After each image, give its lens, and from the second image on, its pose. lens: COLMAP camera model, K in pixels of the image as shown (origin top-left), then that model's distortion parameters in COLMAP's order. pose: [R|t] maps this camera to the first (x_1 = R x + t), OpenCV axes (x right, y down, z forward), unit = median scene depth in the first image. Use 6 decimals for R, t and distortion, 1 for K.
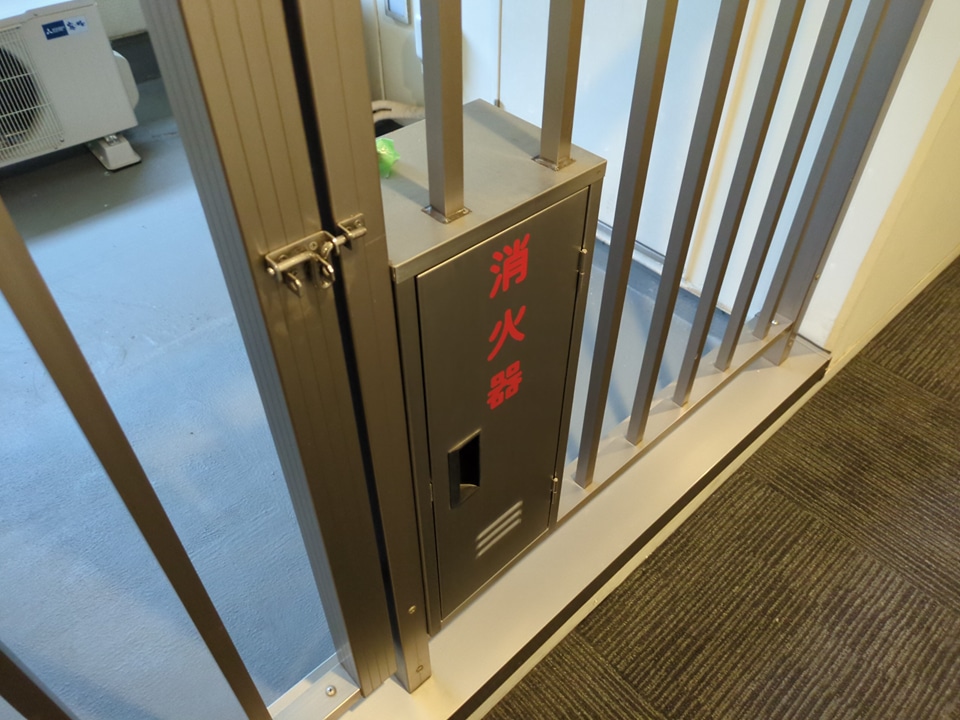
lens RADIAL K [[715.1, 0, 480.0], [0, 715.1, 360.0], [0, 0, 1]] dist [0.003409, 0.001309]
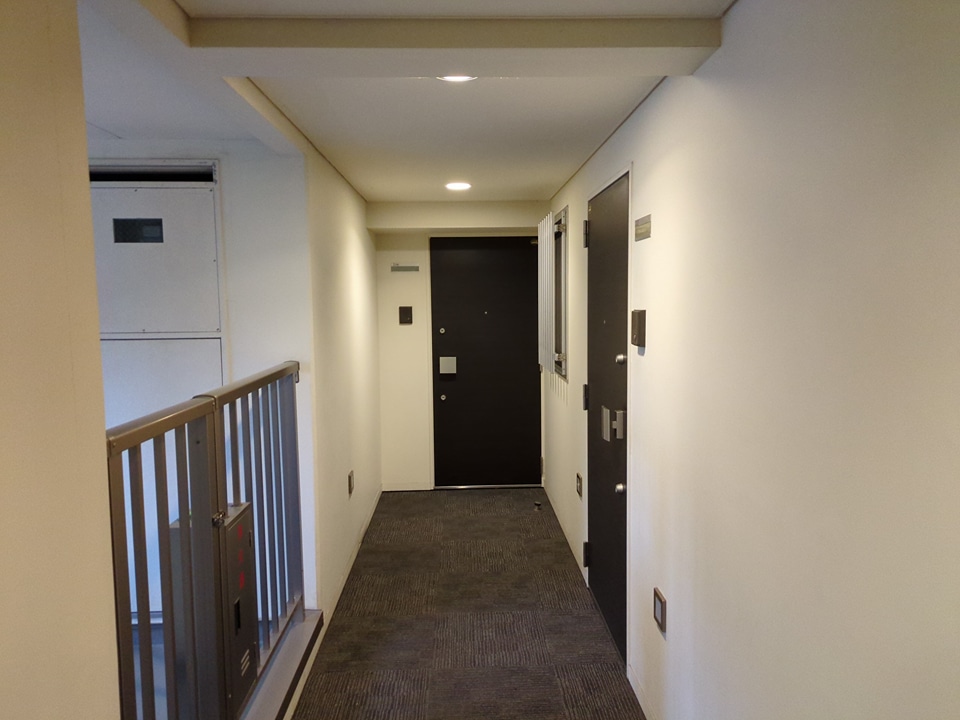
lens RADIAL K [[707.2, 0, 480.0], [0, 707.2, 360.0], [0, 0, 1]] dist [-0.001493, -0.000503]
pose [[0.655404, -0.076567, 0.751388, -0.741784], [0.532776, 0.752023, -0.388087, 0.517423], [-0.535346, 0.654675, 0.533671, -0.872894]]
